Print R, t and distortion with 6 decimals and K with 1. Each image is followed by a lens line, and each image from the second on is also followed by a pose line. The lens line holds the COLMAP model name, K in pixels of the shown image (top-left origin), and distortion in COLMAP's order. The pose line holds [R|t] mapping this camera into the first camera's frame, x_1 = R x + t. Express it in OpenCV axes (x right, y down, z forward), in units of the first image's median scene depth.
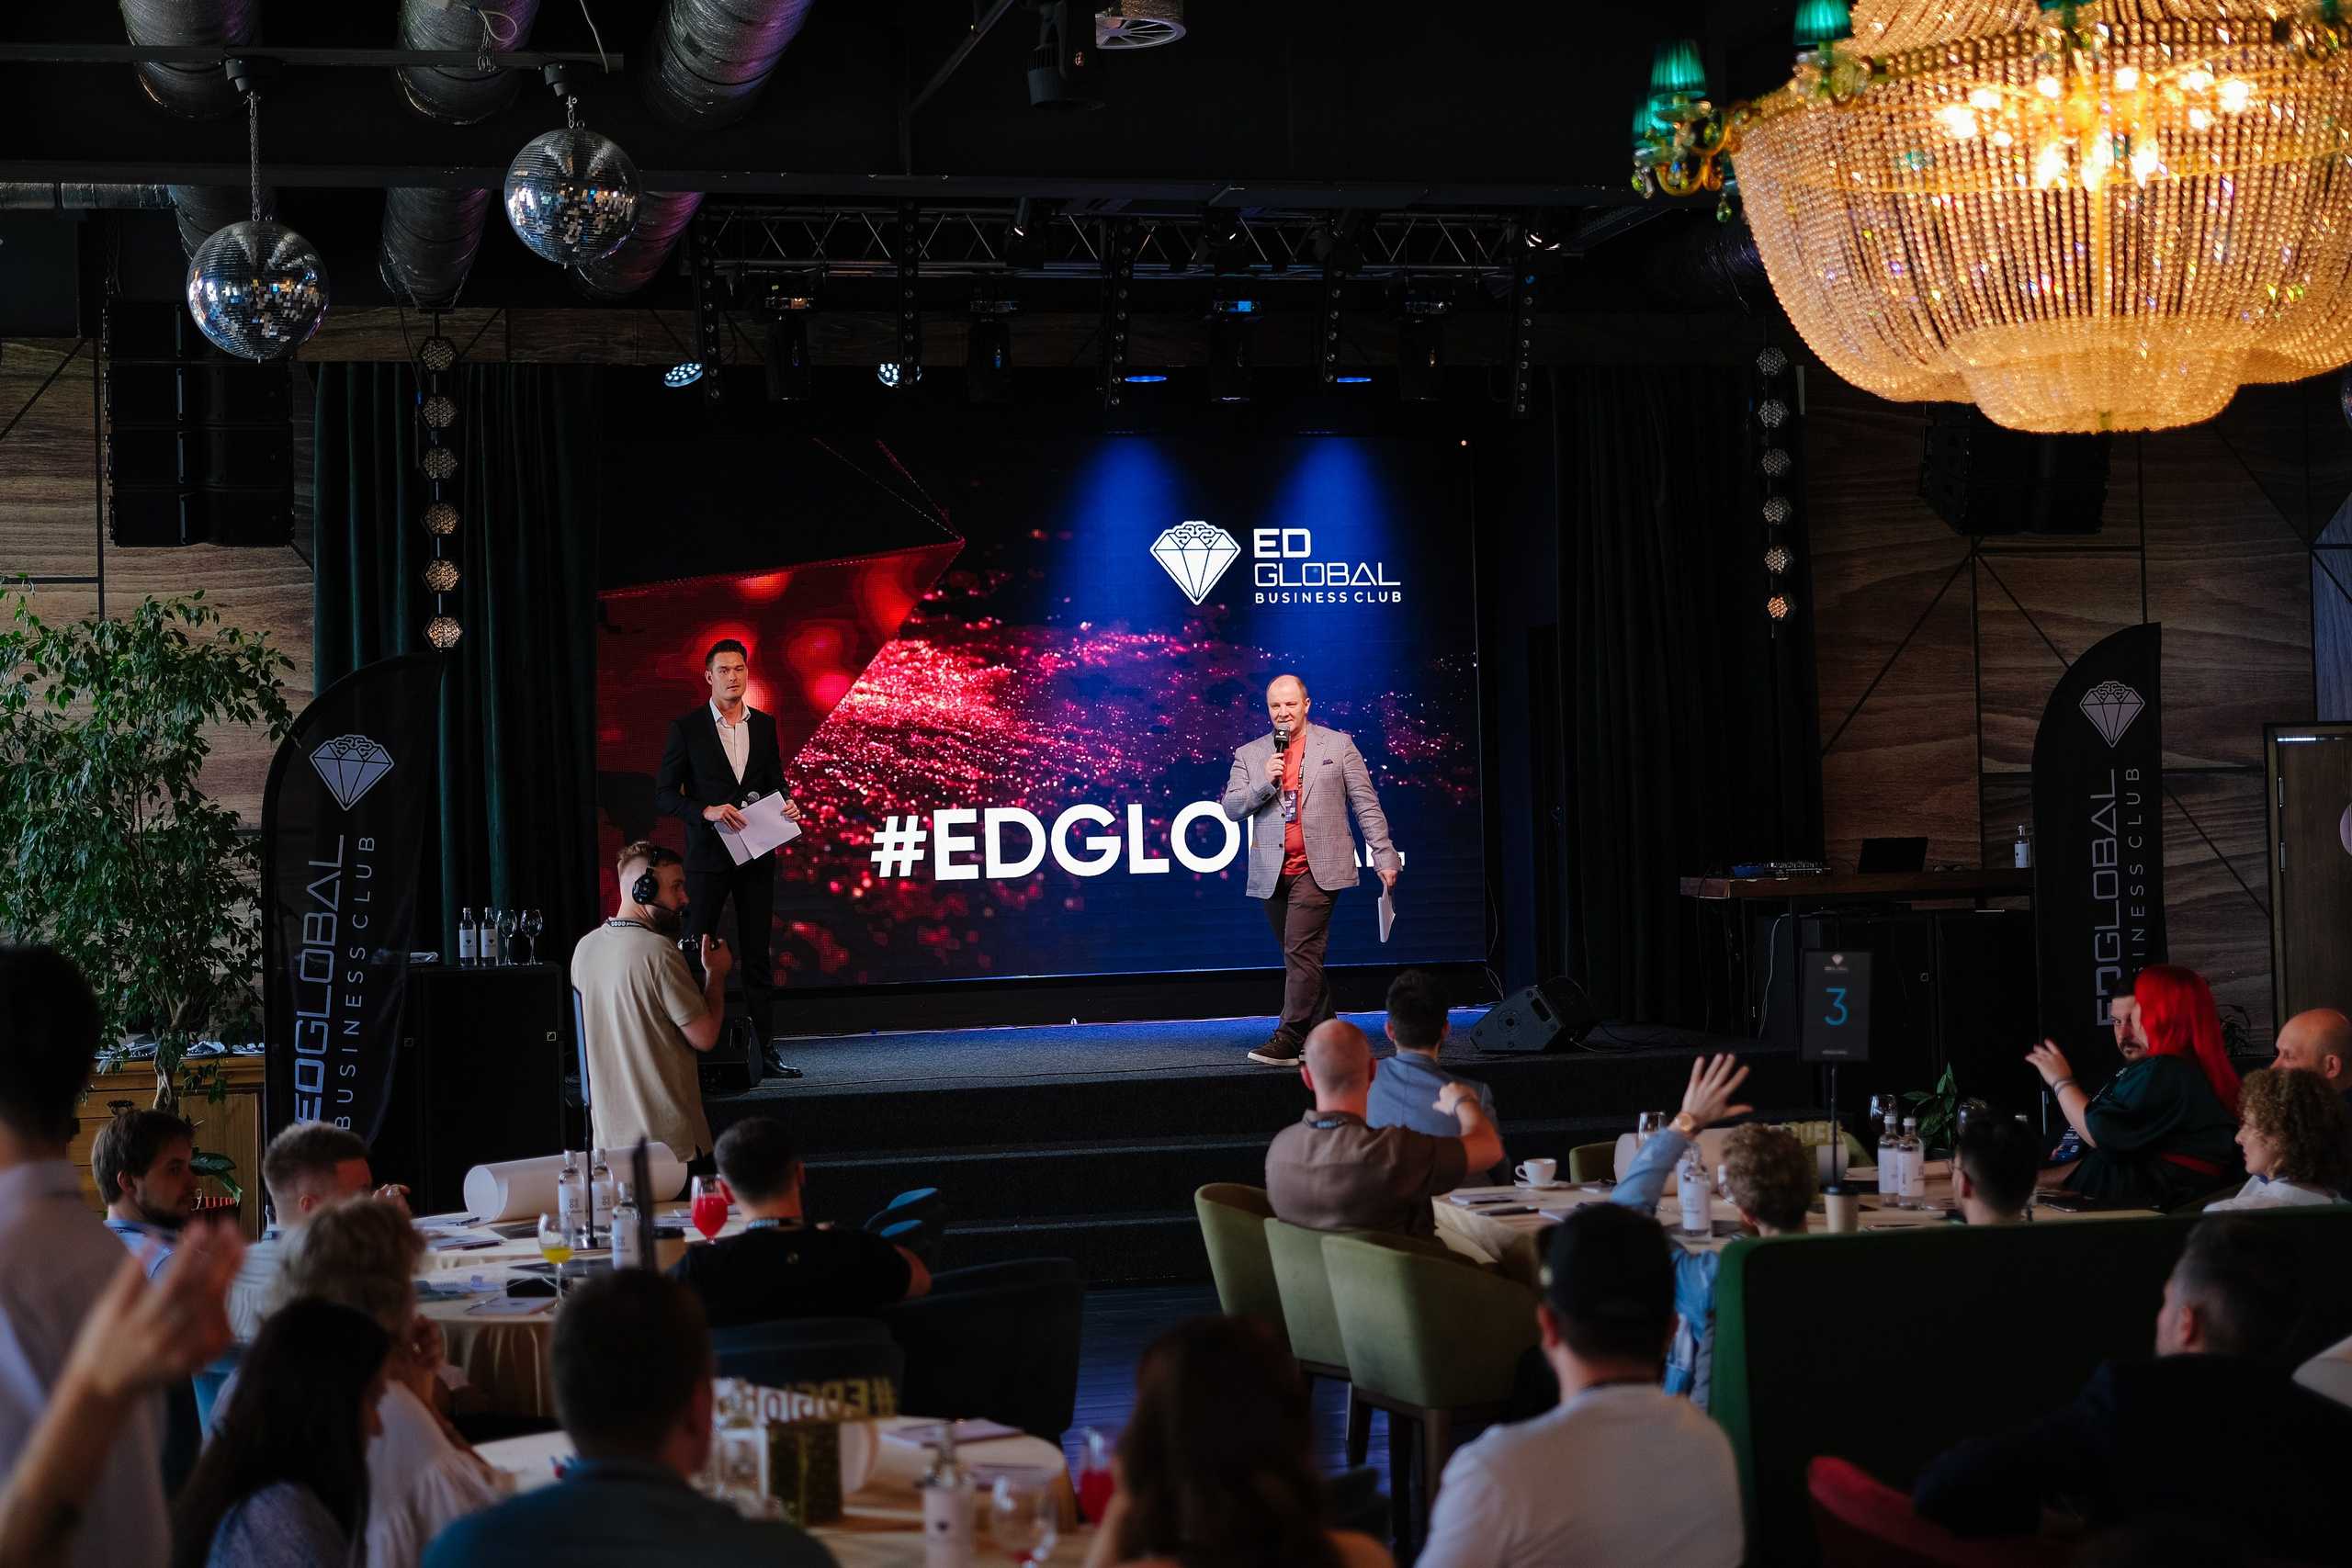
lens RADIAL K [[3495.9, 0, 1136.5], [0, 3495.9, 735.4], [0, 0, 1]] dist [0.000345, 0.000000]
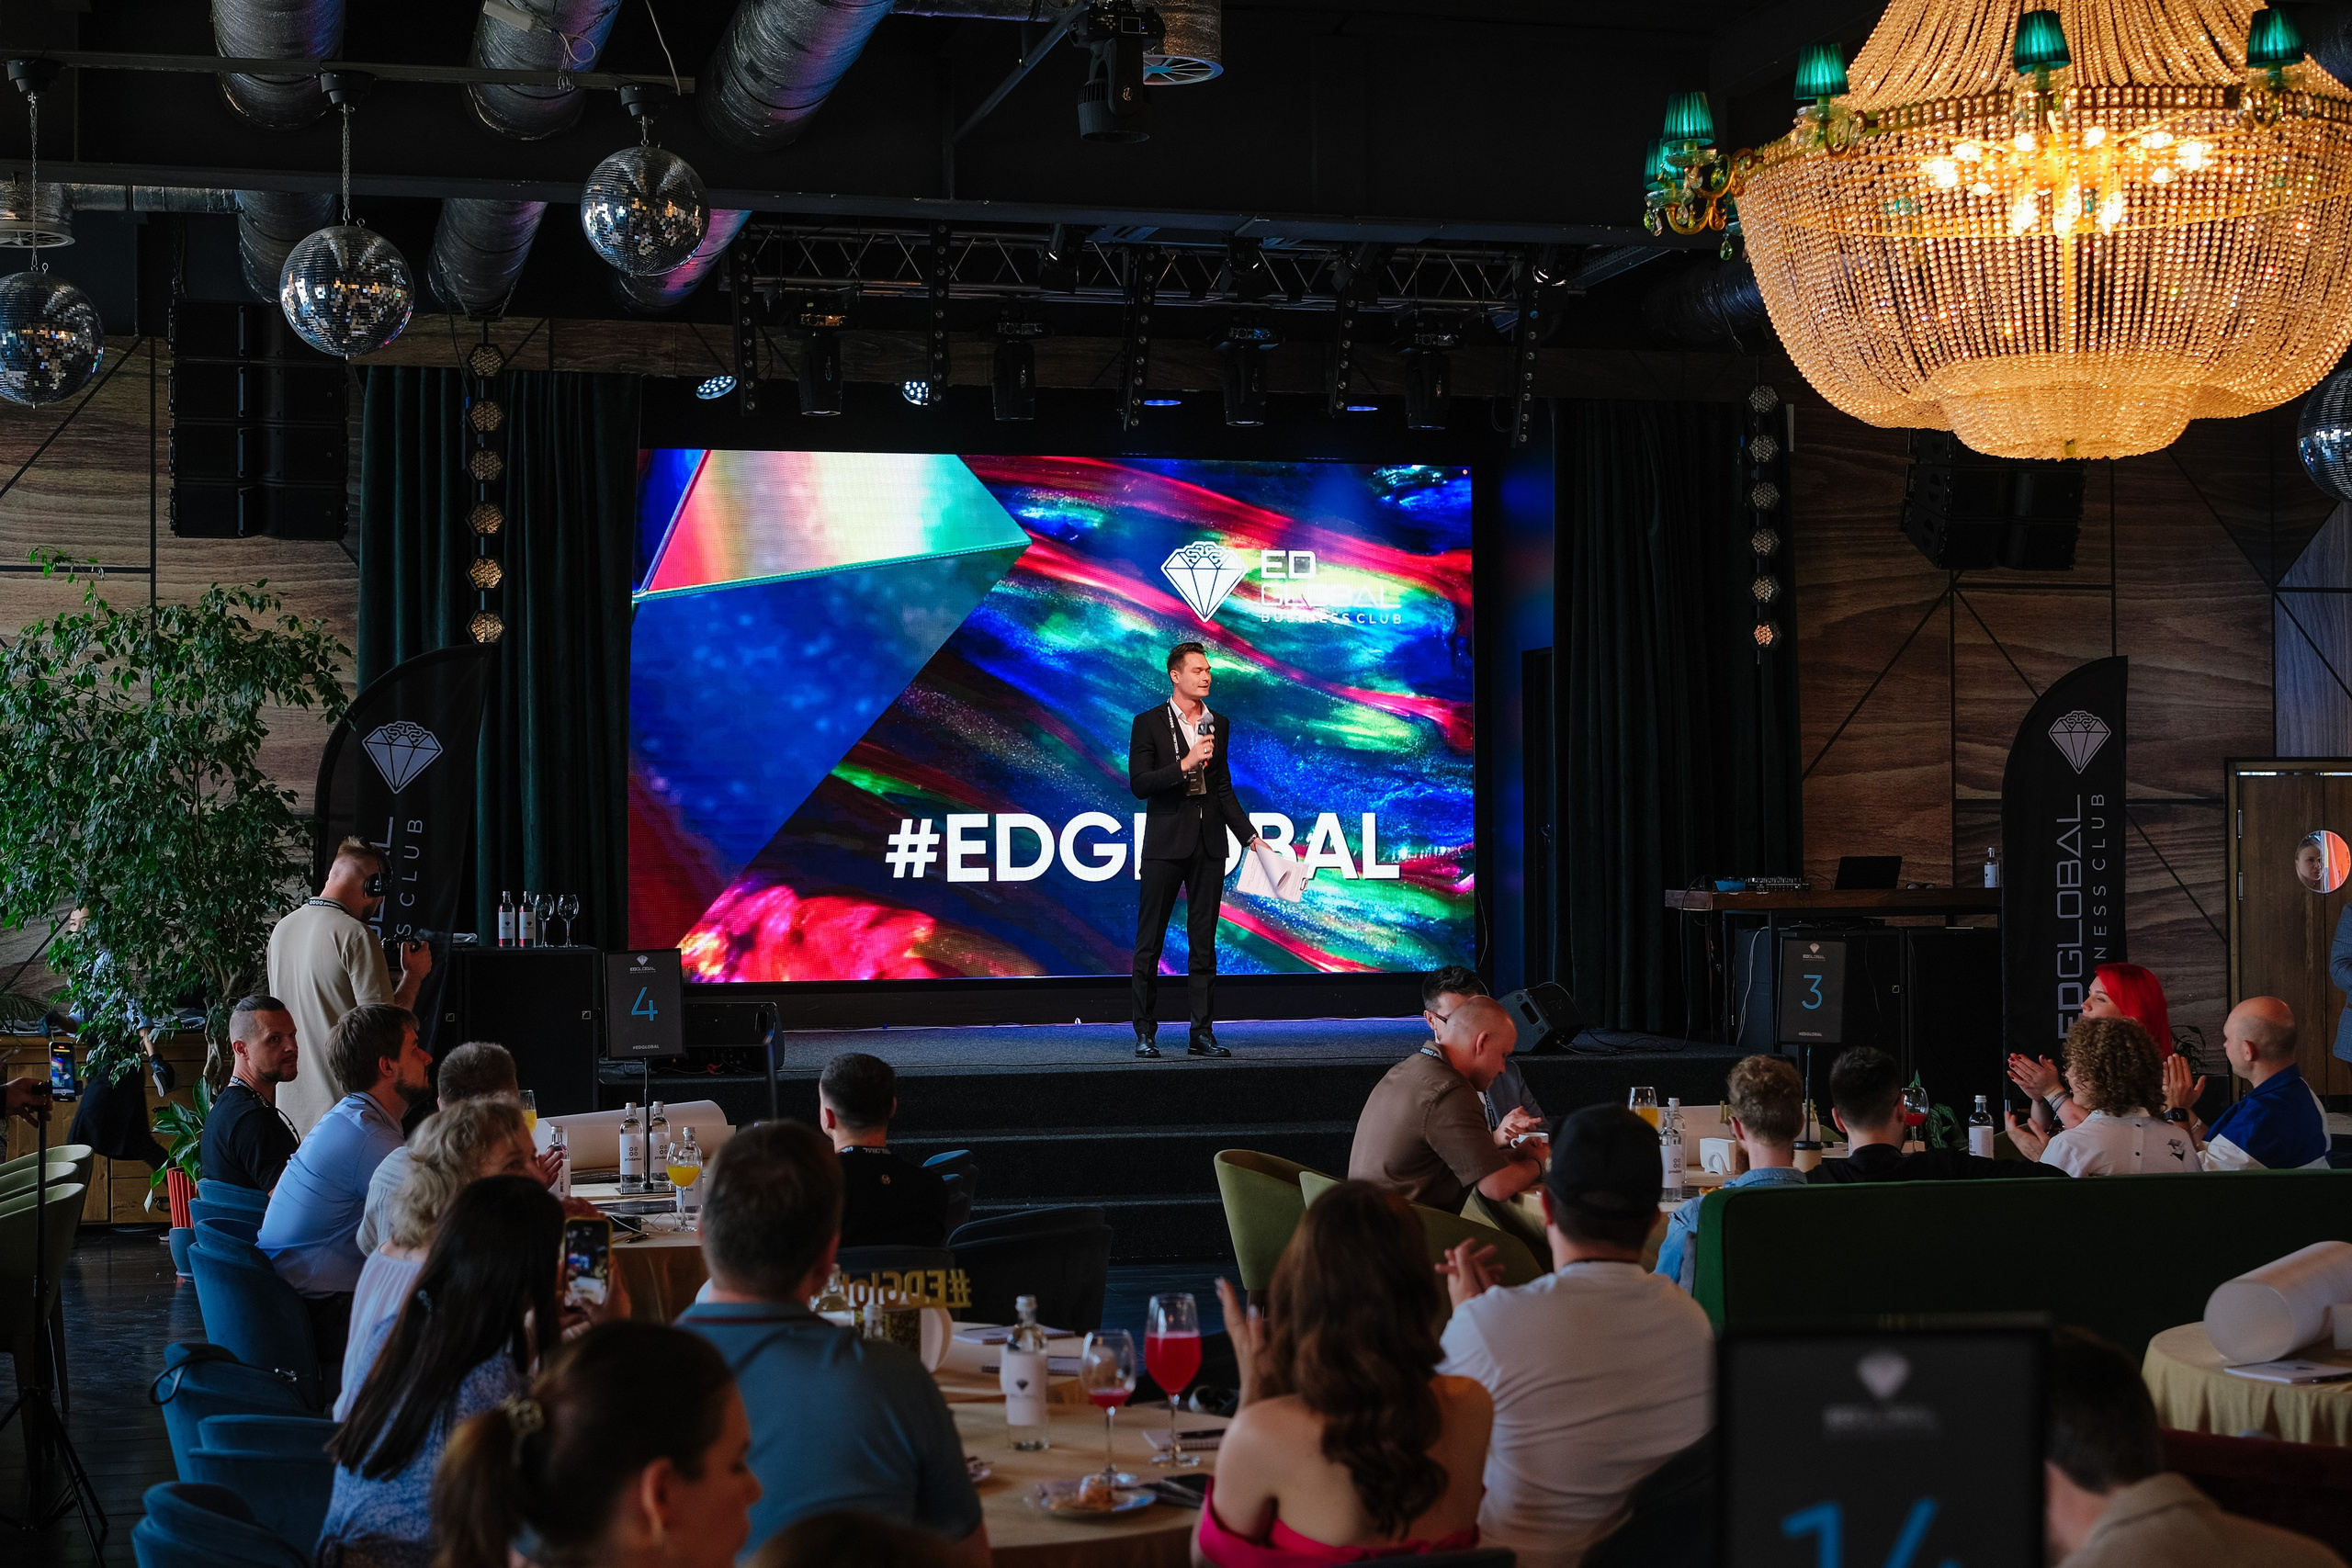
lens RADIAL K [[3495.9, 0, 1189.7], [0, 3495.9, 775.5], [0, 0, 1]] dist [0.000345, 0.000000]
pose [[0.999555, 0.021685, 0.020462, -0.009191], [-0.021722, 0.999763, 0.001613, 0.008138], [-0.020422, -0.002057, 0.999789, -0.044199]]
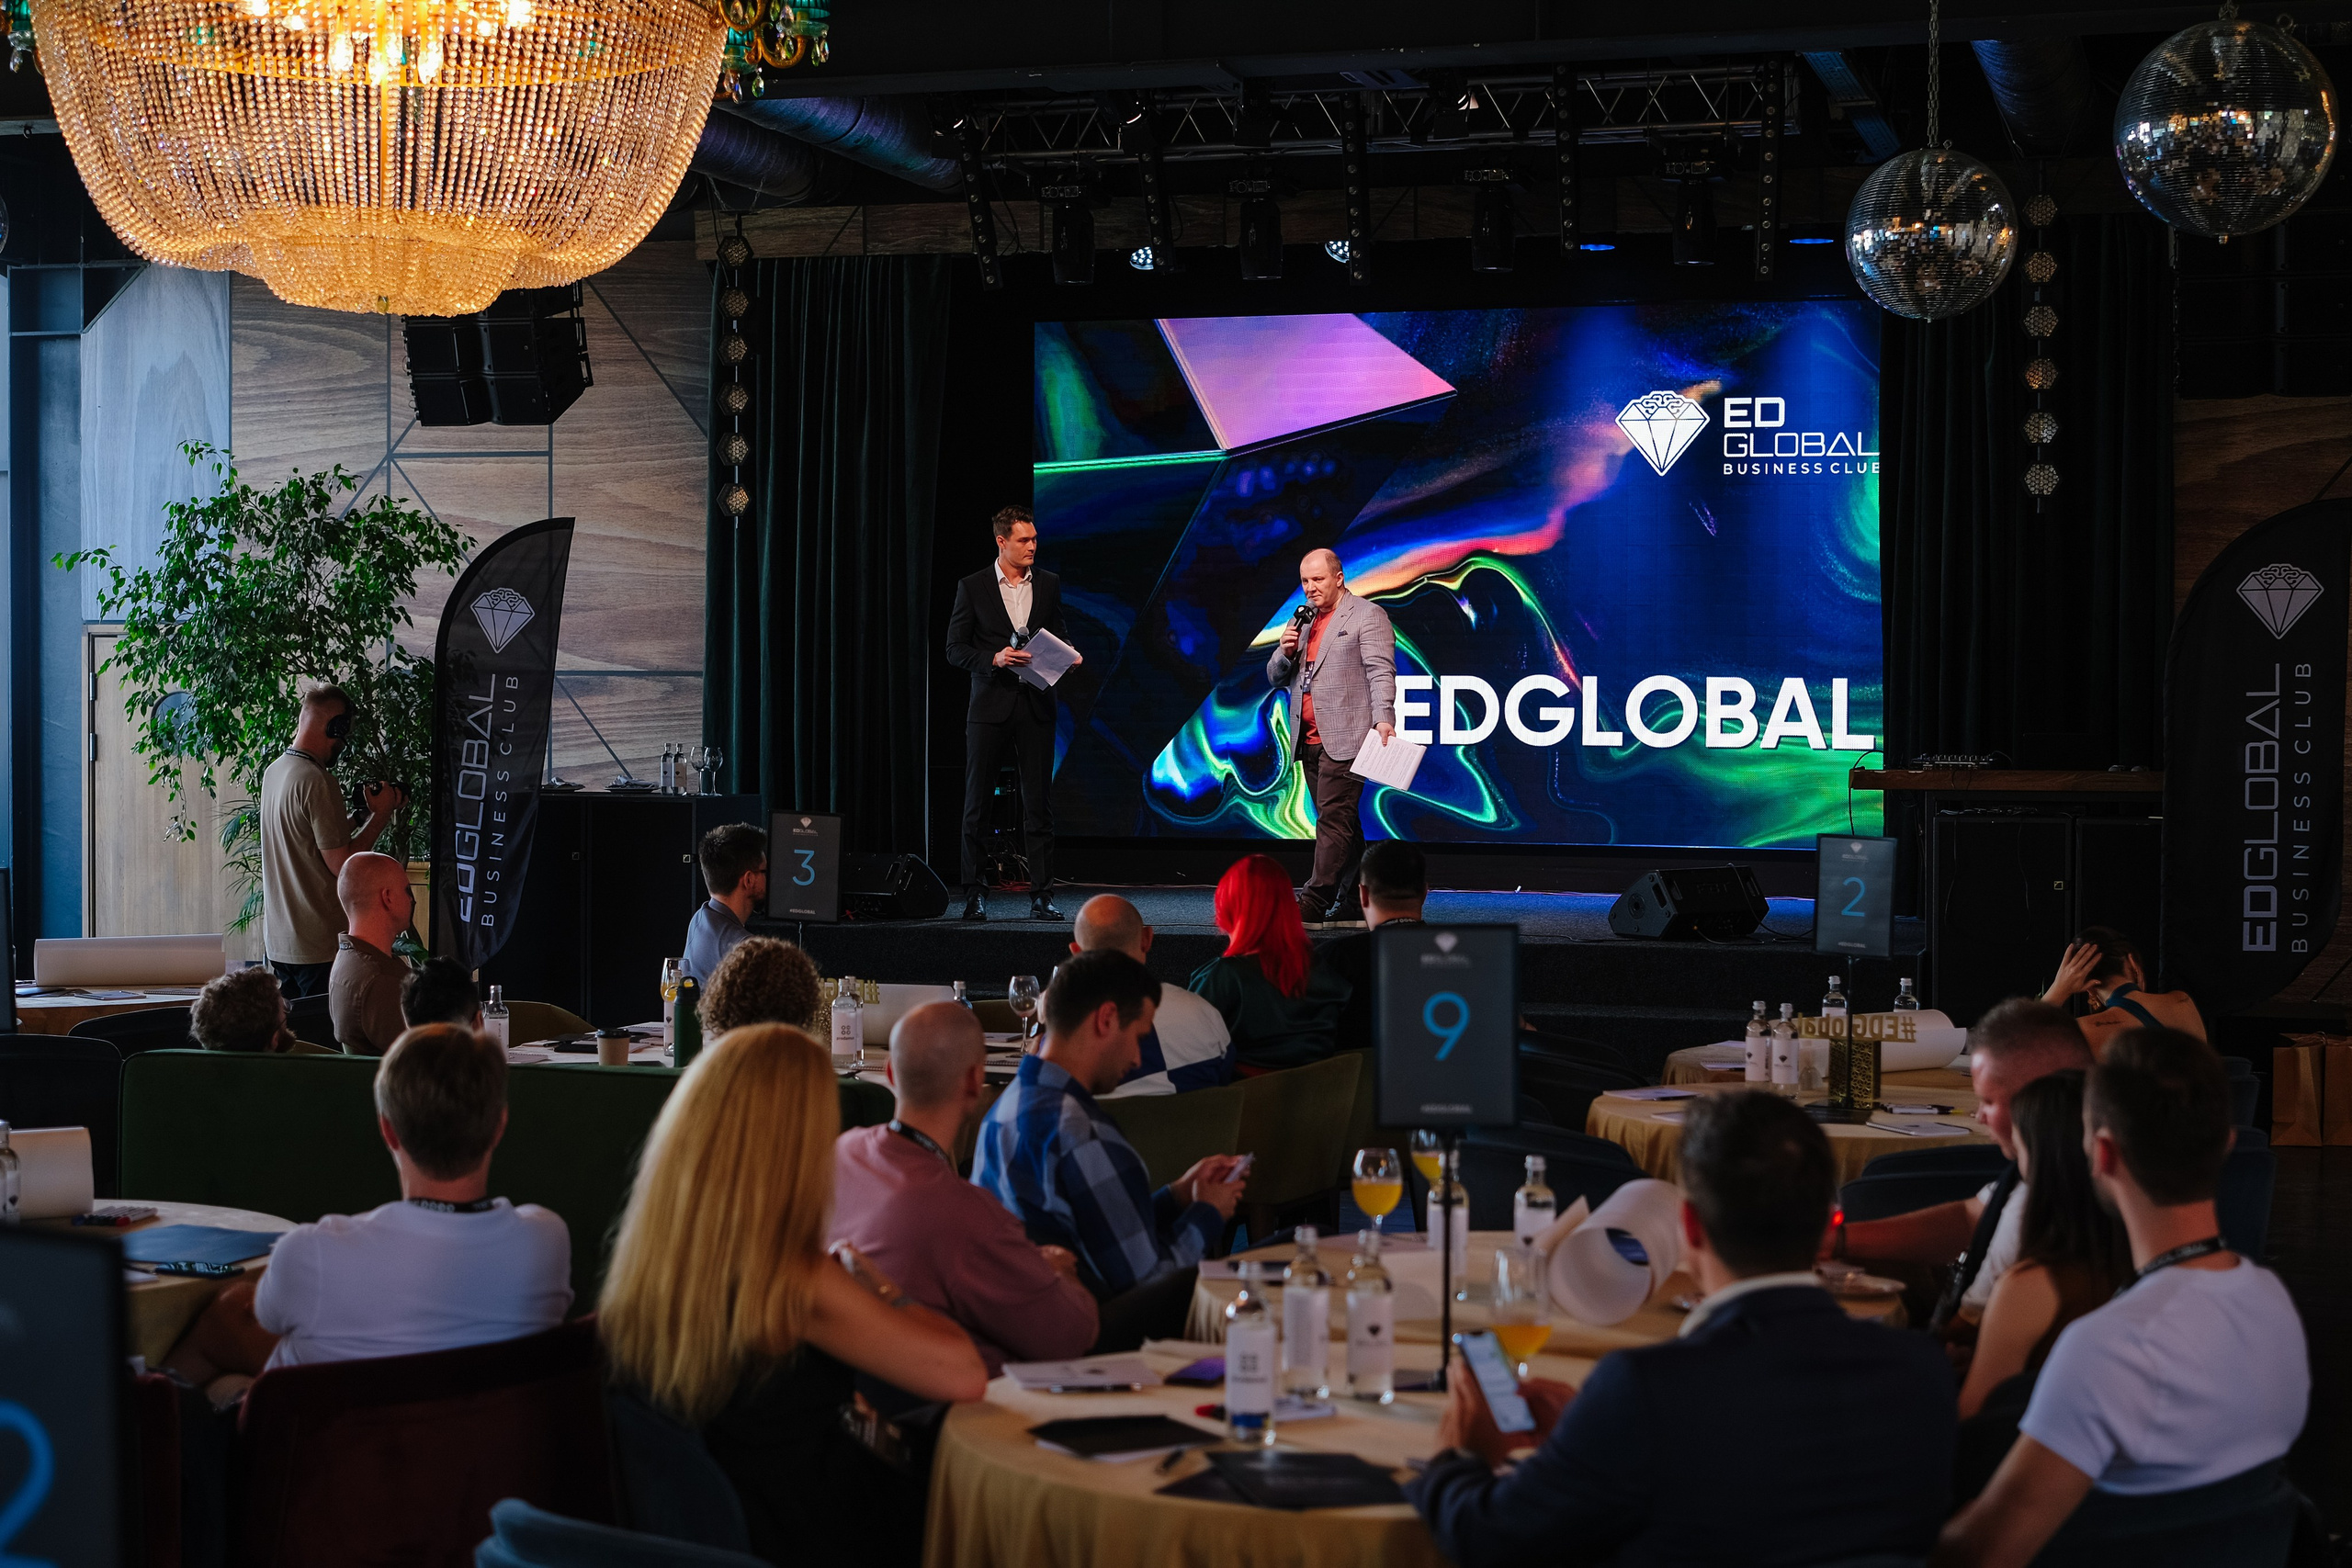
lens RADIAL K [[3495.9, 0, 1193.3], [0, 3495.9, 766.4], [0, 0, 1]] dist [0.000345, 0.000000]
pose [[0.864428, 0.042947, -0.500920, 0.495224], [-0.019557, 0.998463, 0.051856, -0.005067], [0.502377, -0.035029, 0.863939, 0.098363]]
